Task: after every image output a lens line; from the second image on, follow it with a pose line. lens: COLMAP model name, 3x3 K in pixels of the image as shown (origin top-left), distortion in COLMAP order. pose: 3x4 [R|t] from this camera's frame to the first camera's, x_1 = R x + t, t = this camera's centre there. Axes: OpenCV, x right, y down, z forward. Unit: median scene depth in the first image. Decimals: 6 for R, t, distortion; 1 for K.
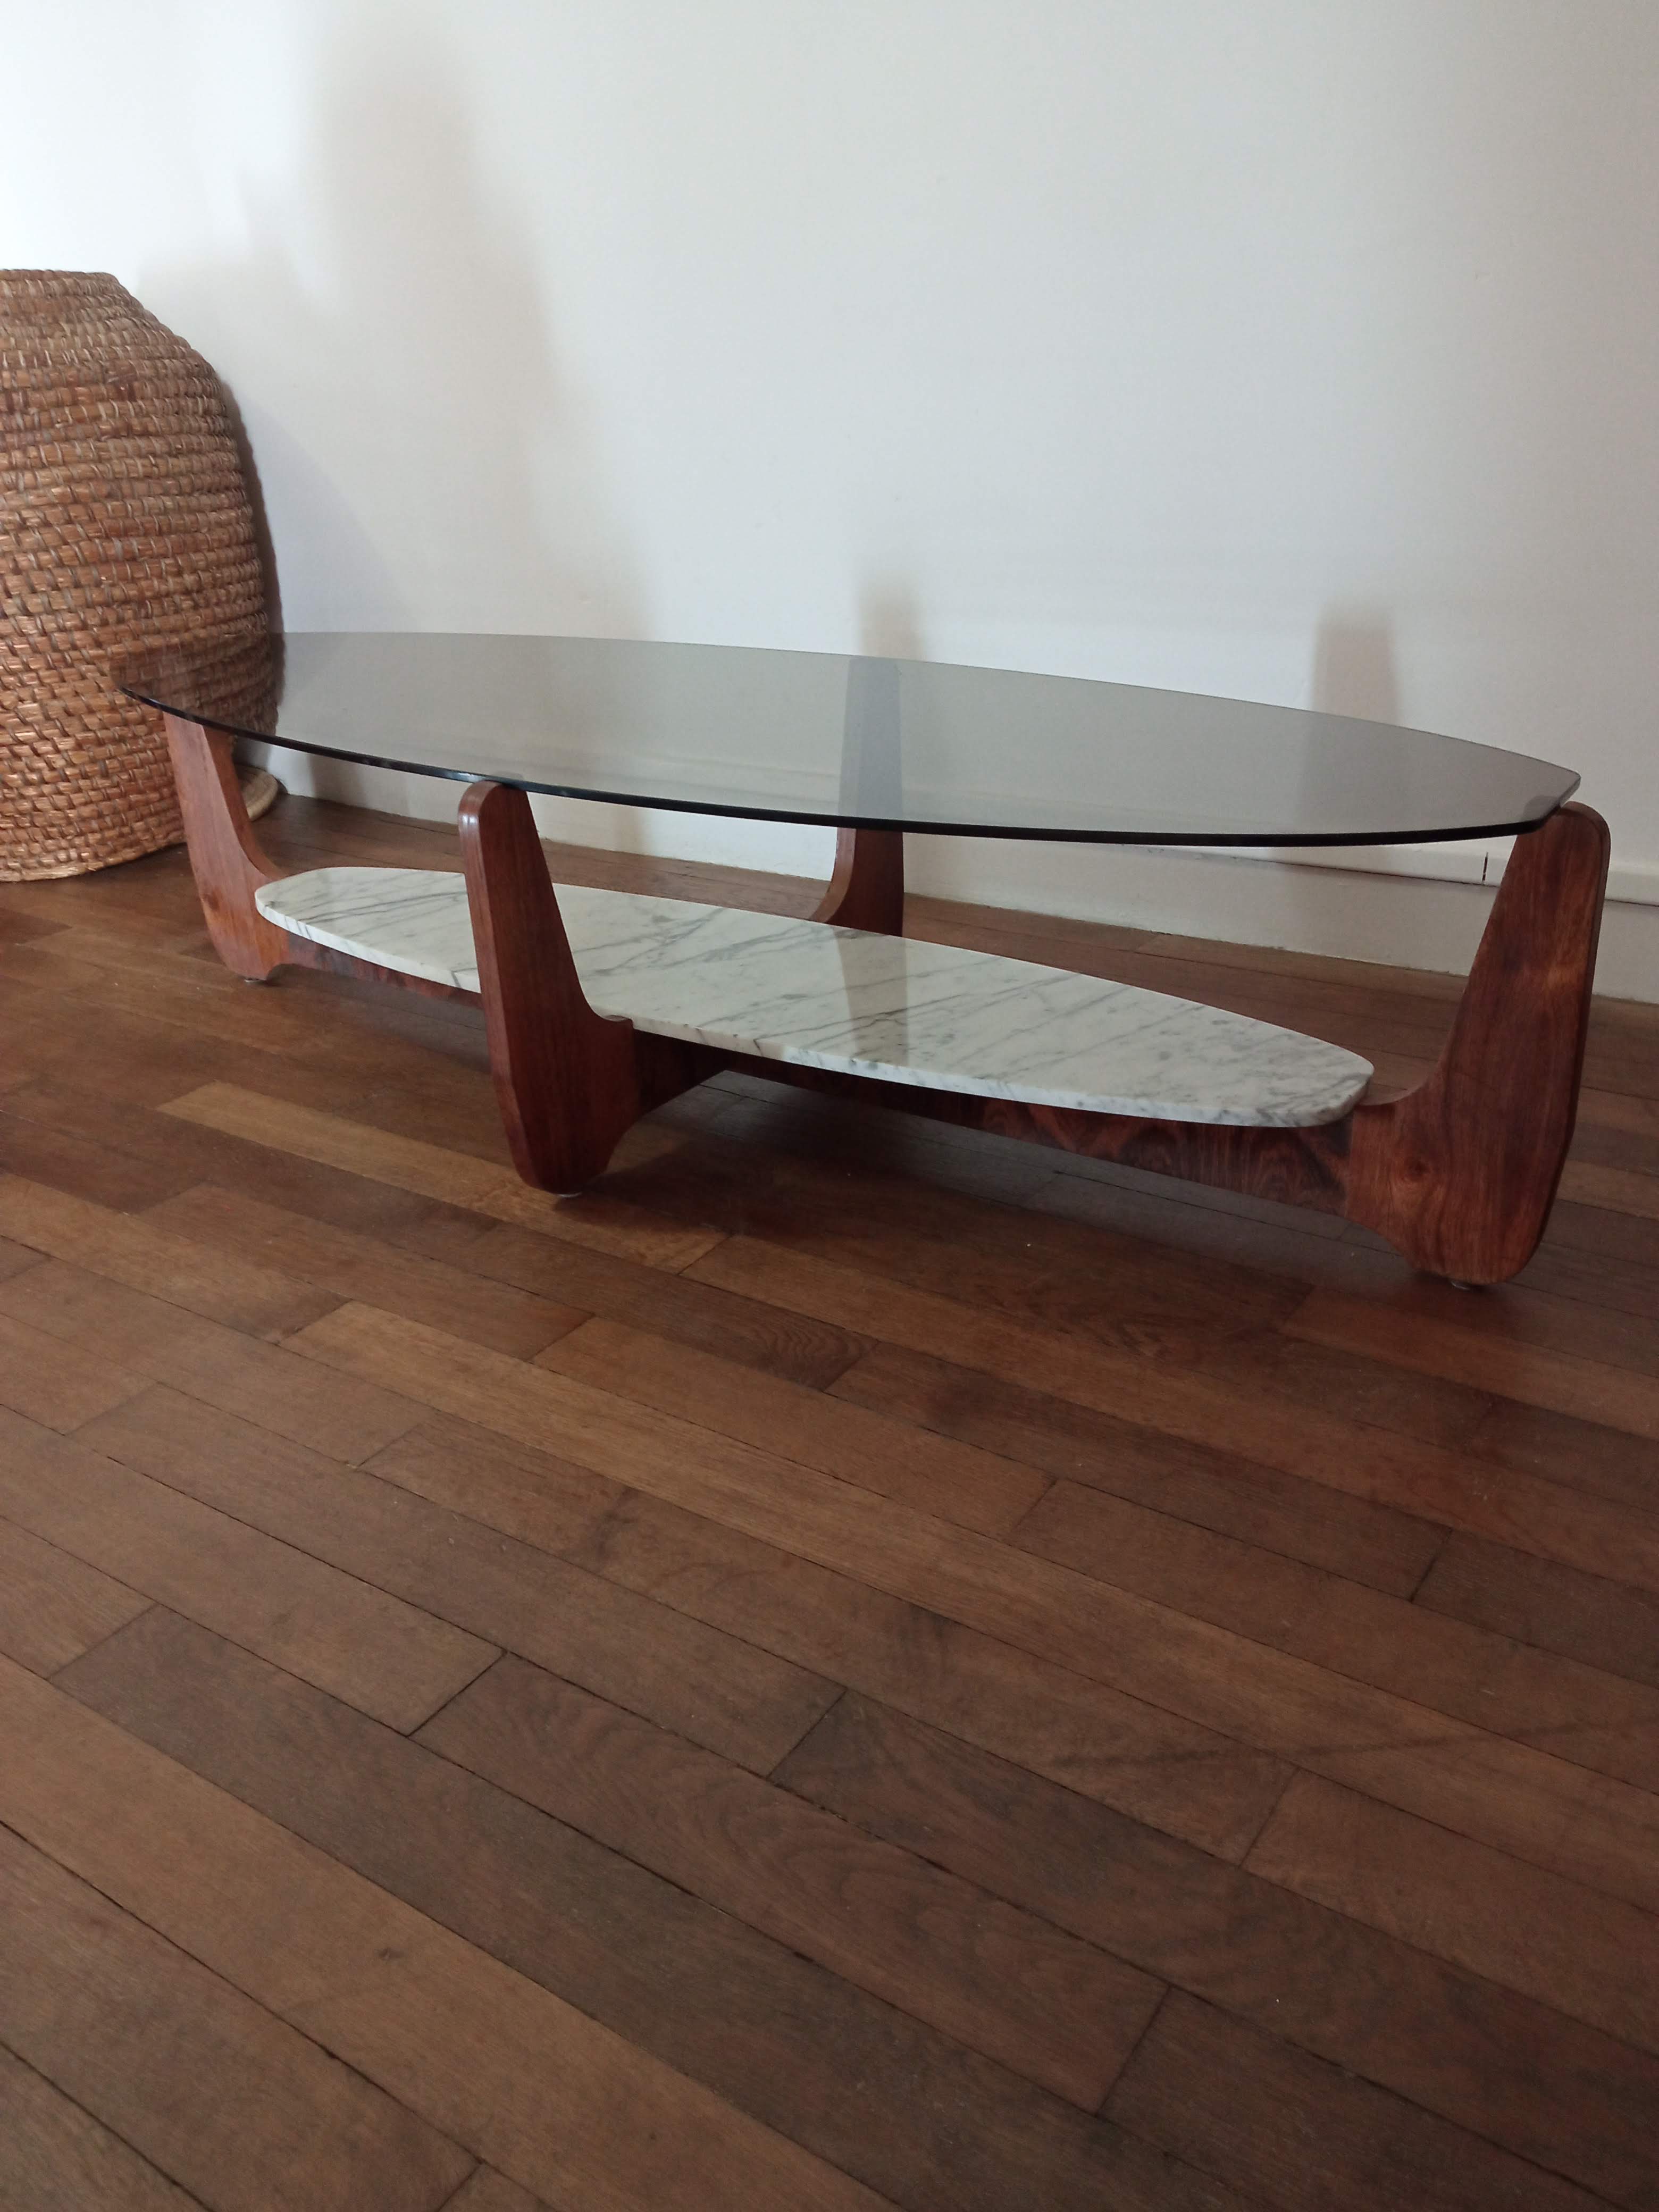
lens RADIAL K [[1779.0, 0, 837.6], [0, 1779.0, 1115.2], [0, 0, 1]] dist [0.102702, -0.229119]
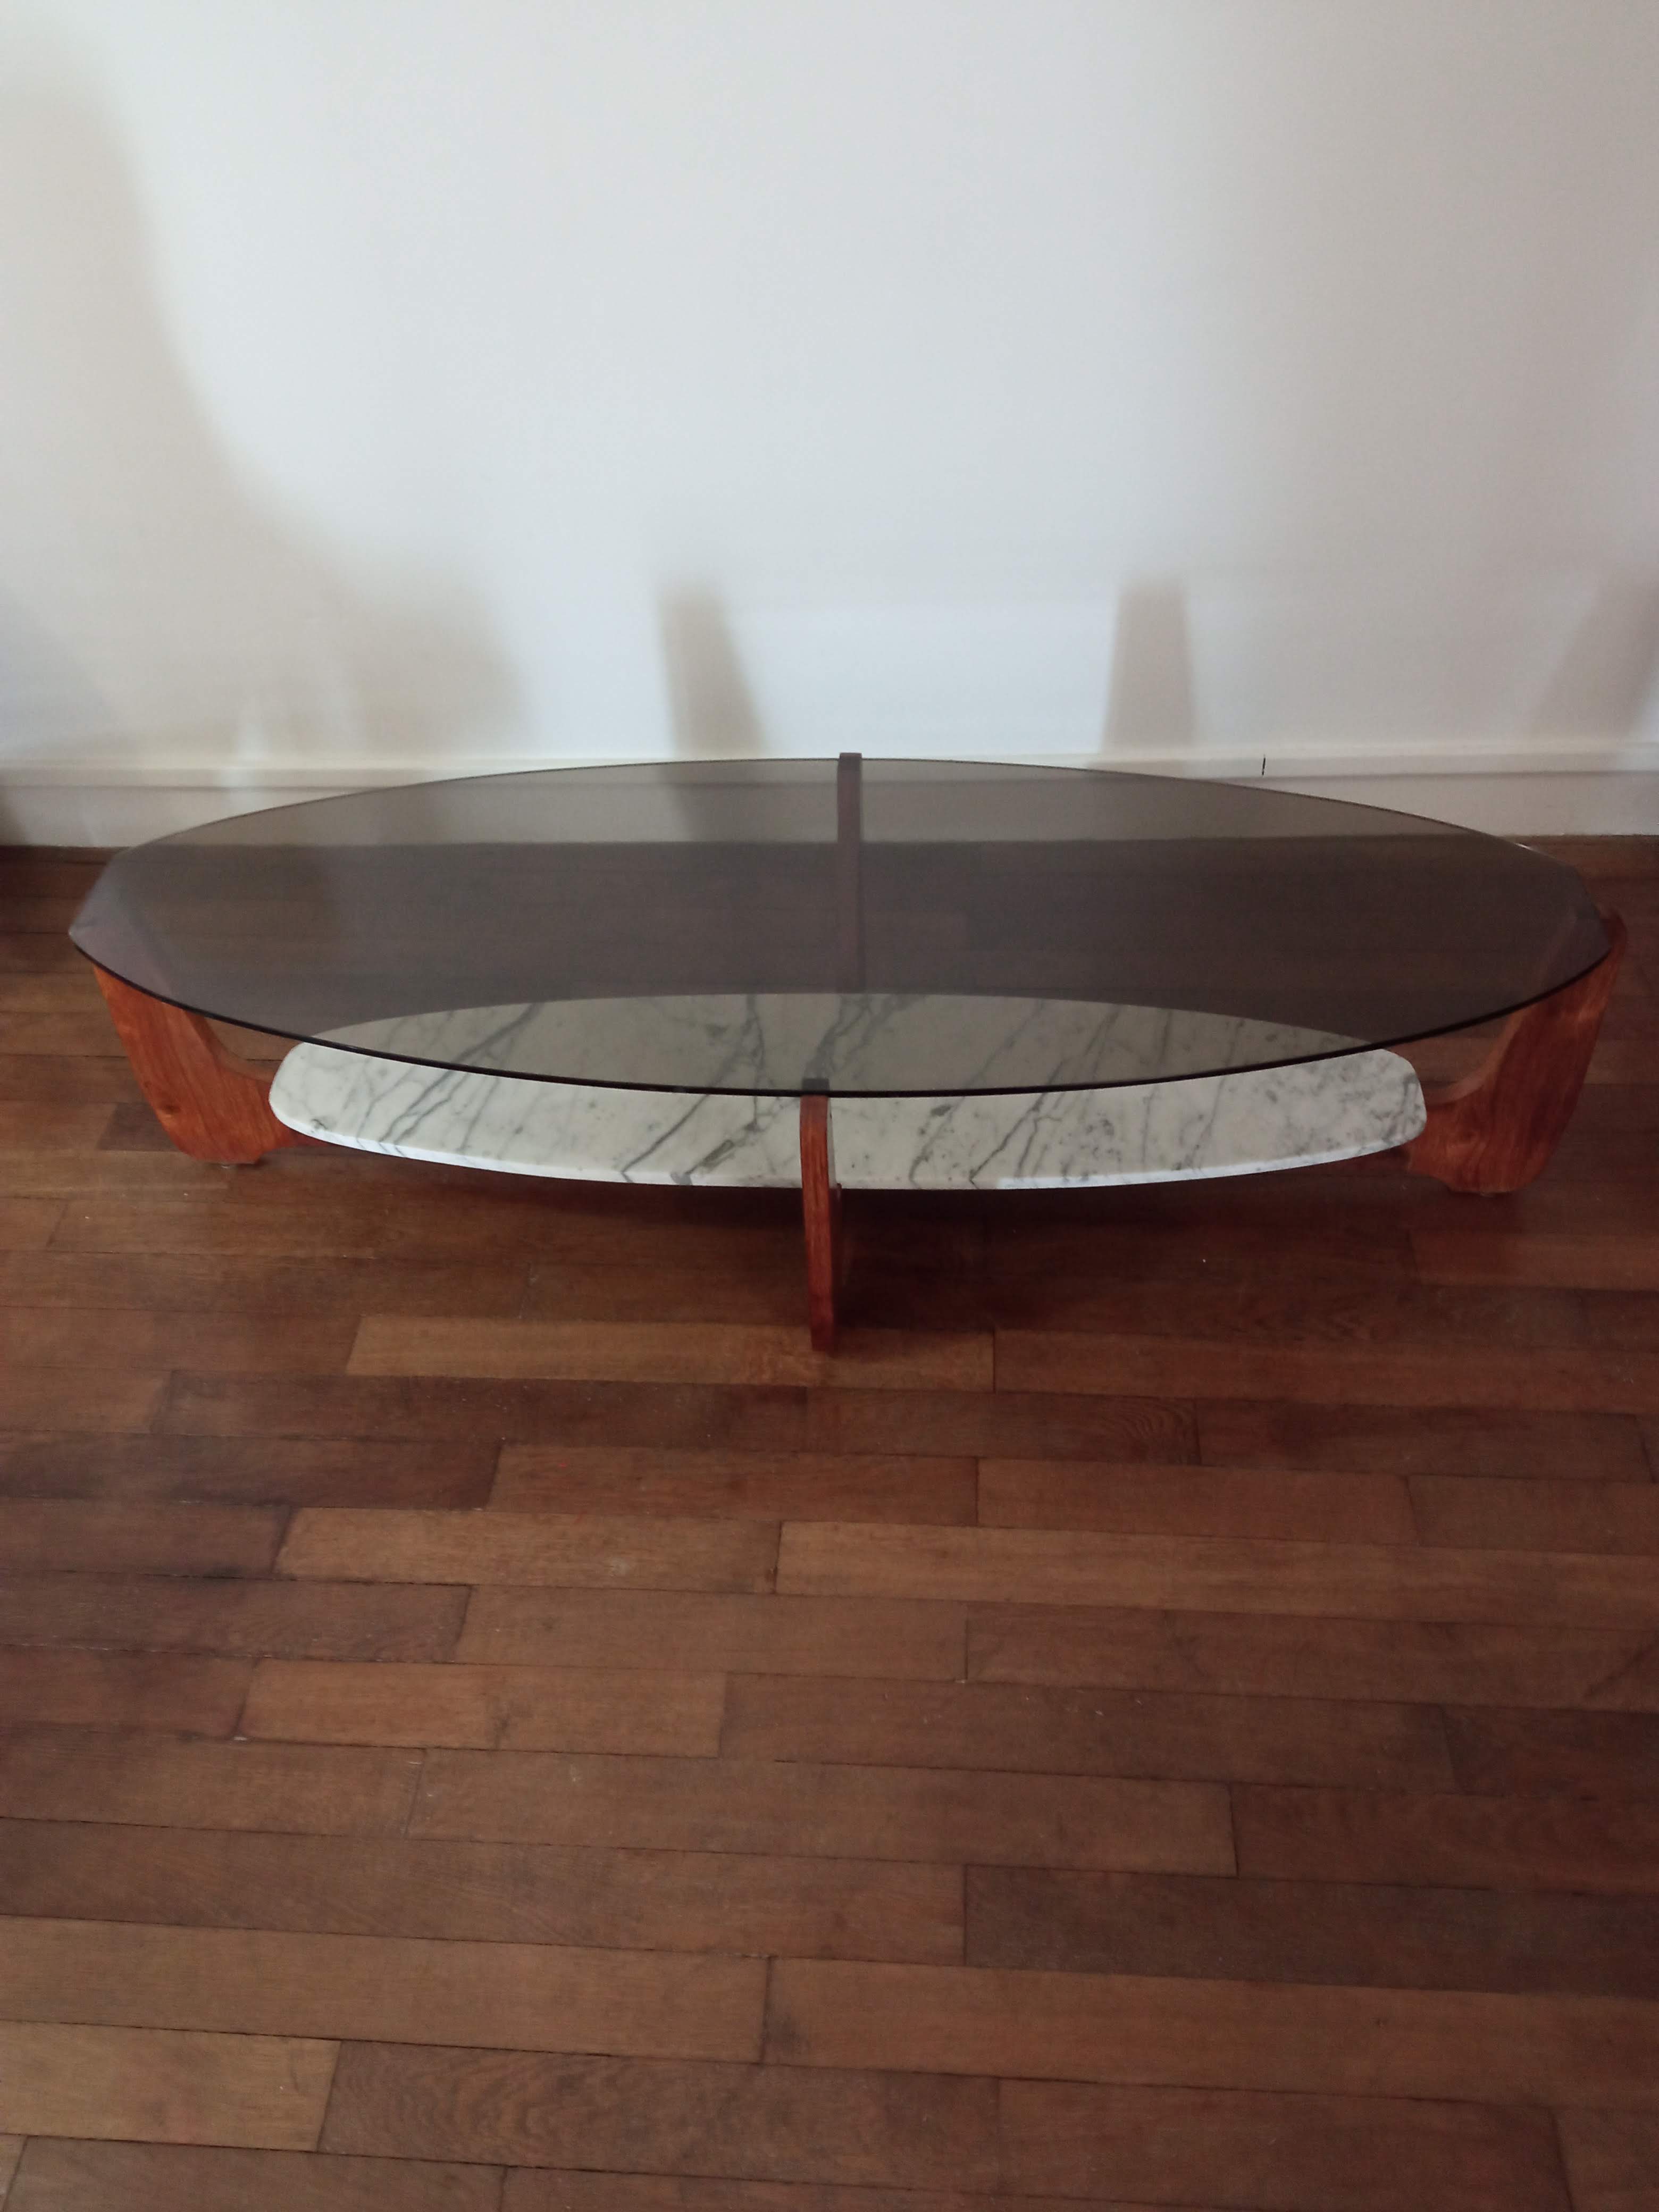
lens RADIAL K [[1762.9, 0, 829.5], [0, 1762.9, 1106.0], [0, 0, 1]] dist [0.093724, -0.177147]
pose [[0.860755, -0.341898, 0.377102, -0.437501], [0.210885, 0.913797, 0.347135, -0.406750], [-0.463279, -0.219273, 0.858657, 0.027136]]
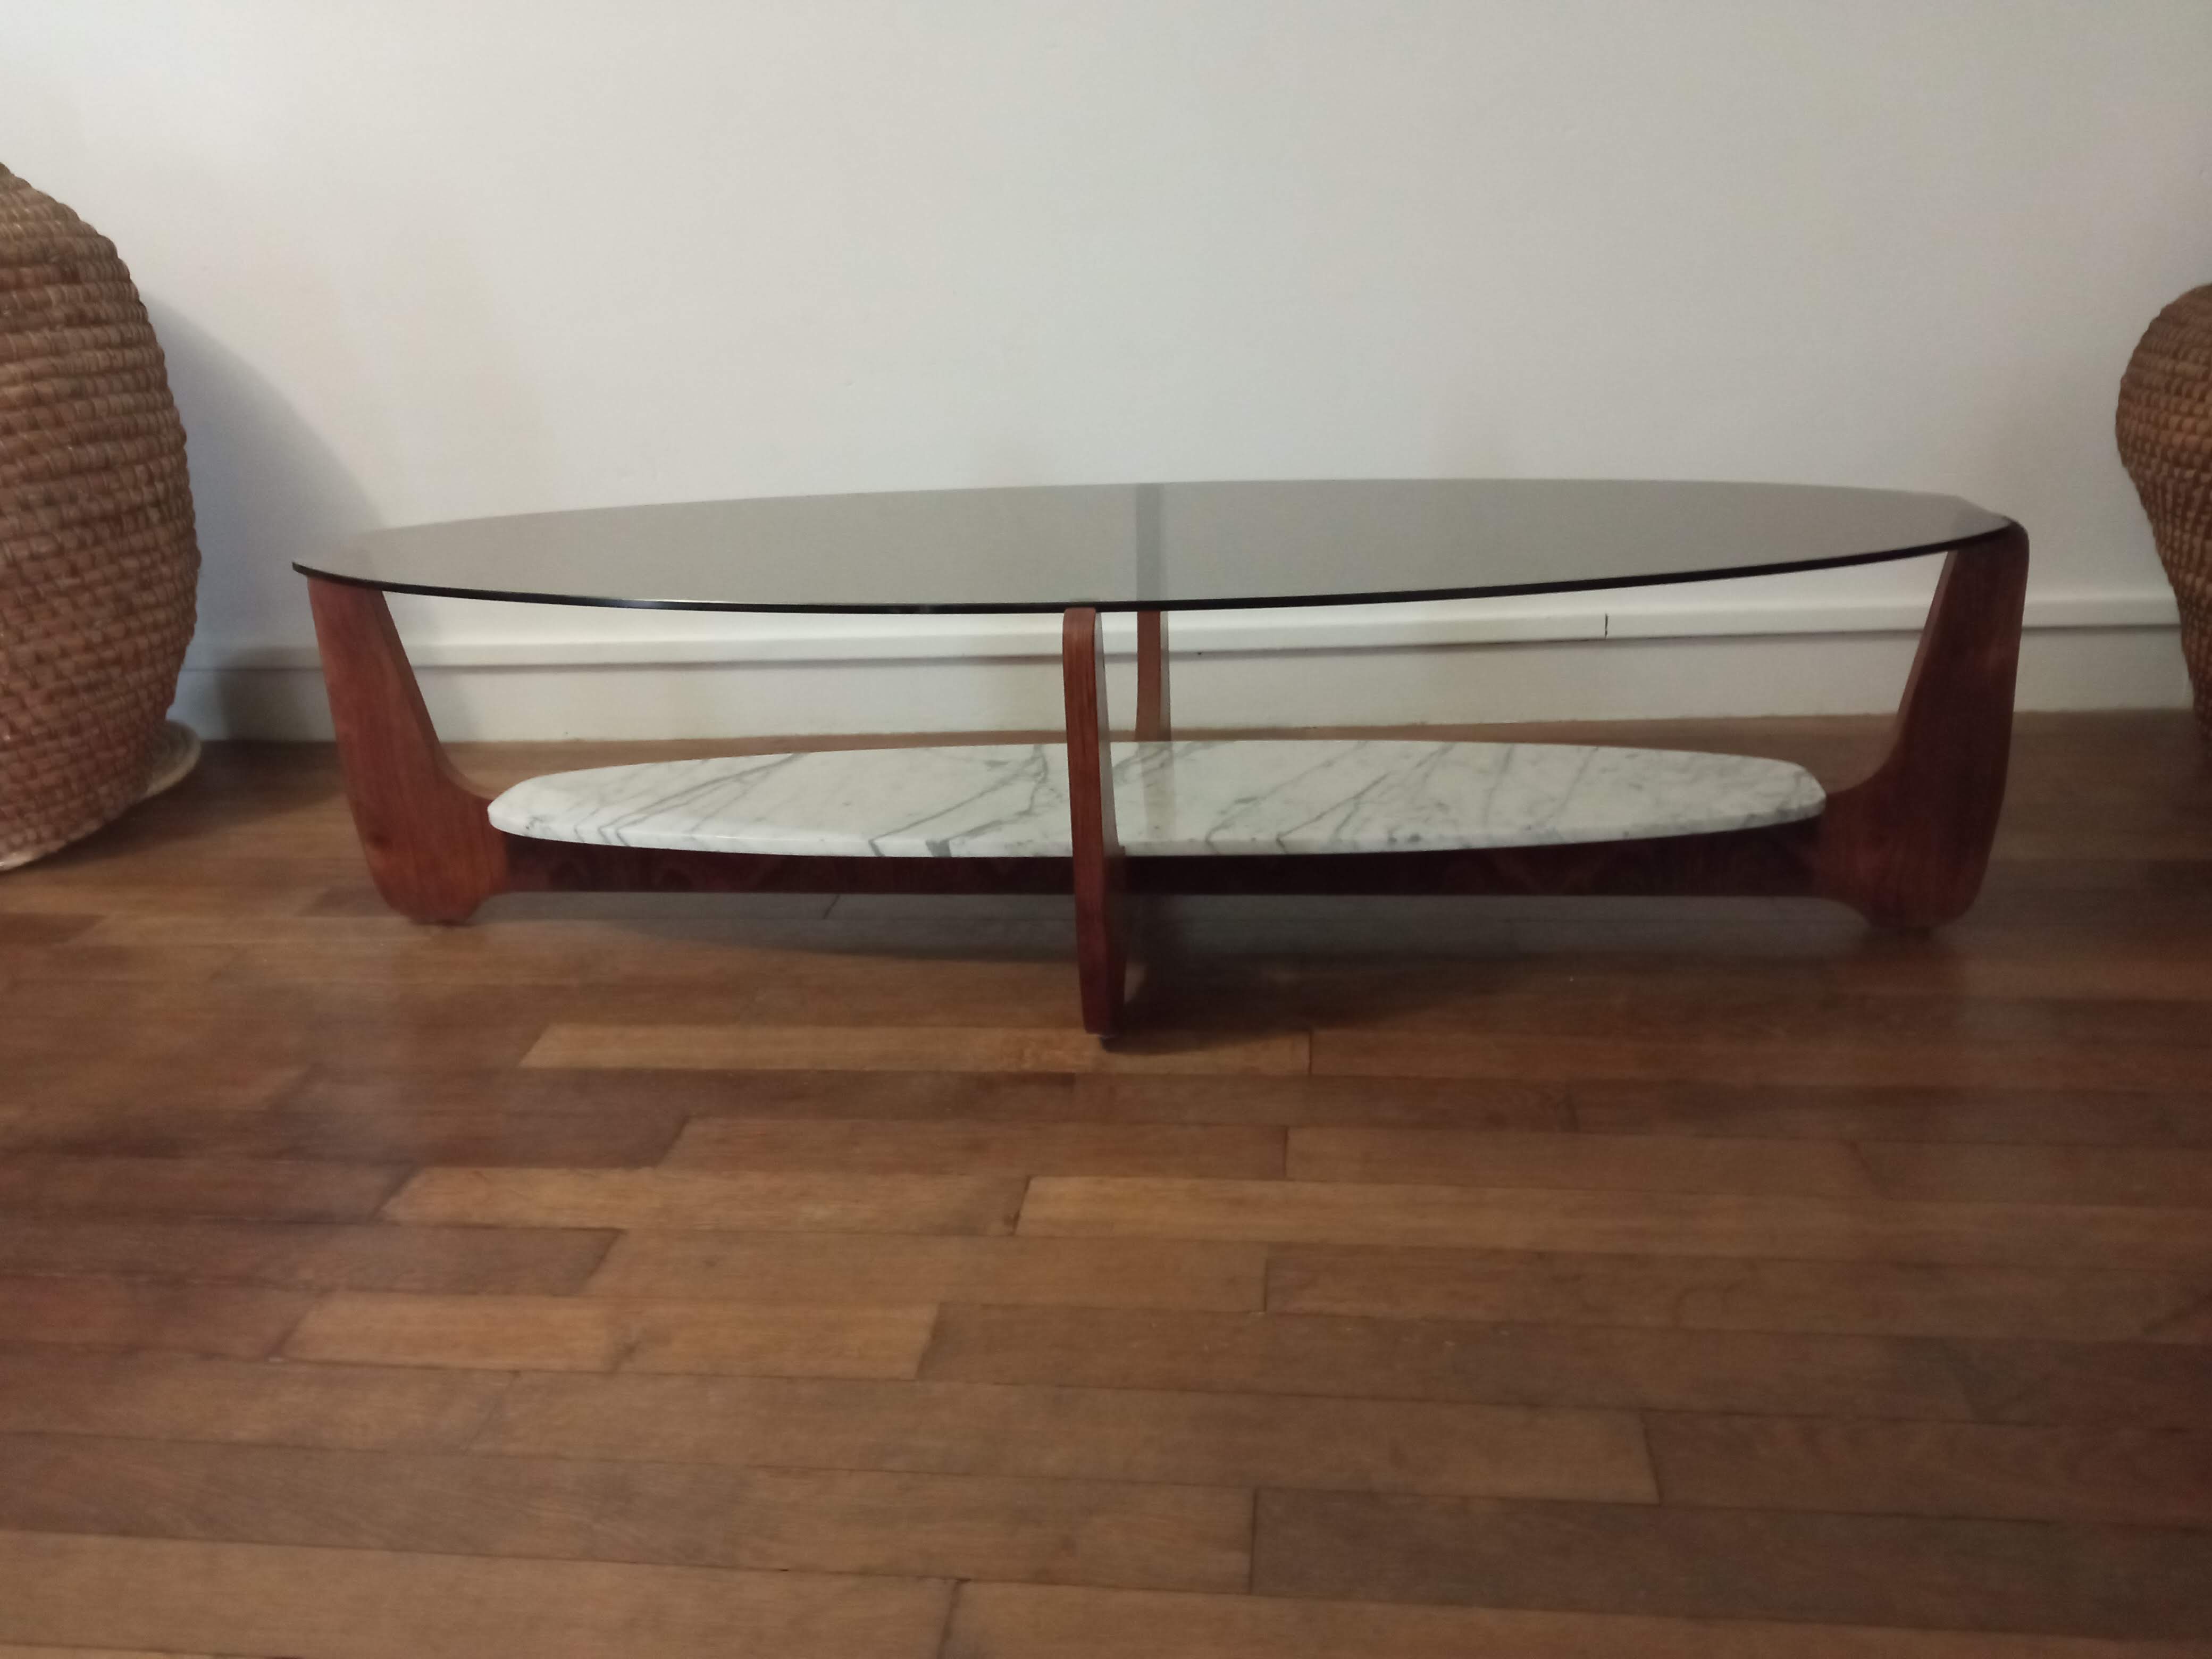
lens RADIAL K [[1777.7, 0, 1097.9], [0, 1777.7, 838.1], [0, 0, 1]] dist [0.098562, -0.179287]
pose [[0.888633, -0.161451, 0.429261, -0.446428], [0.201427, 0.978275, -0.049041, -0.010968], [-0.412018, 0.130045, 0.901848, 0.102815]]
